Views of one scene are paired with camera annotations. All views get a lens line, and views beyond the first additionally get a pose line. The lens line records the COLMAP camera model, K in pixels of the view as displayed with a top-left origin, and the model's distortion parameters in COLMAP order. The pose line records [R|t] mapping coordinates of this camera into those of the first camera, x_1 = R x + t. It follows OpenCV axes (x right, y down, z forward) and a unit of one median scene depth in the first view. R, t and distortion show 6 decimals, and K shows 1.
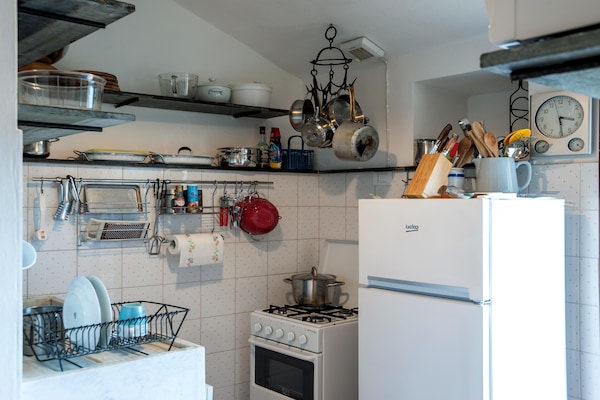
lens RADIAL K [[565.3, 0, 300.0], [0, 565.3, 200.0], [0, 0, 1]] dist [-0.066172, 0.002939]
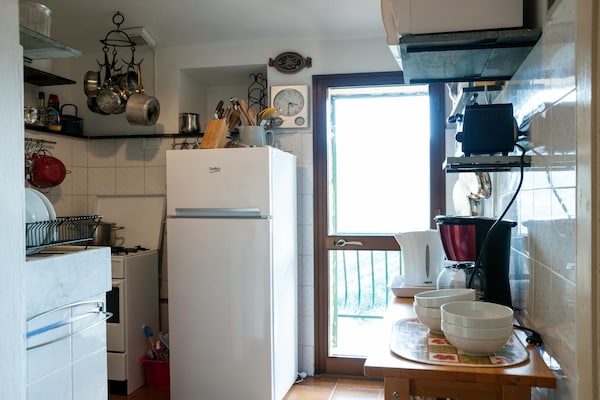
lens RADIAL K [[488.3, 0, 301.5], [0, 488.3, 192.3], [0, 0, 1]] dist [-0.045387, 0.004023]
pose [[0.795676, -0.010922, 0.605624, -0.263118], [0.011573, 0.999929, 0.002828, 0.077230], [-0.605612, 0.004759, 0.795746, -0.063946]]
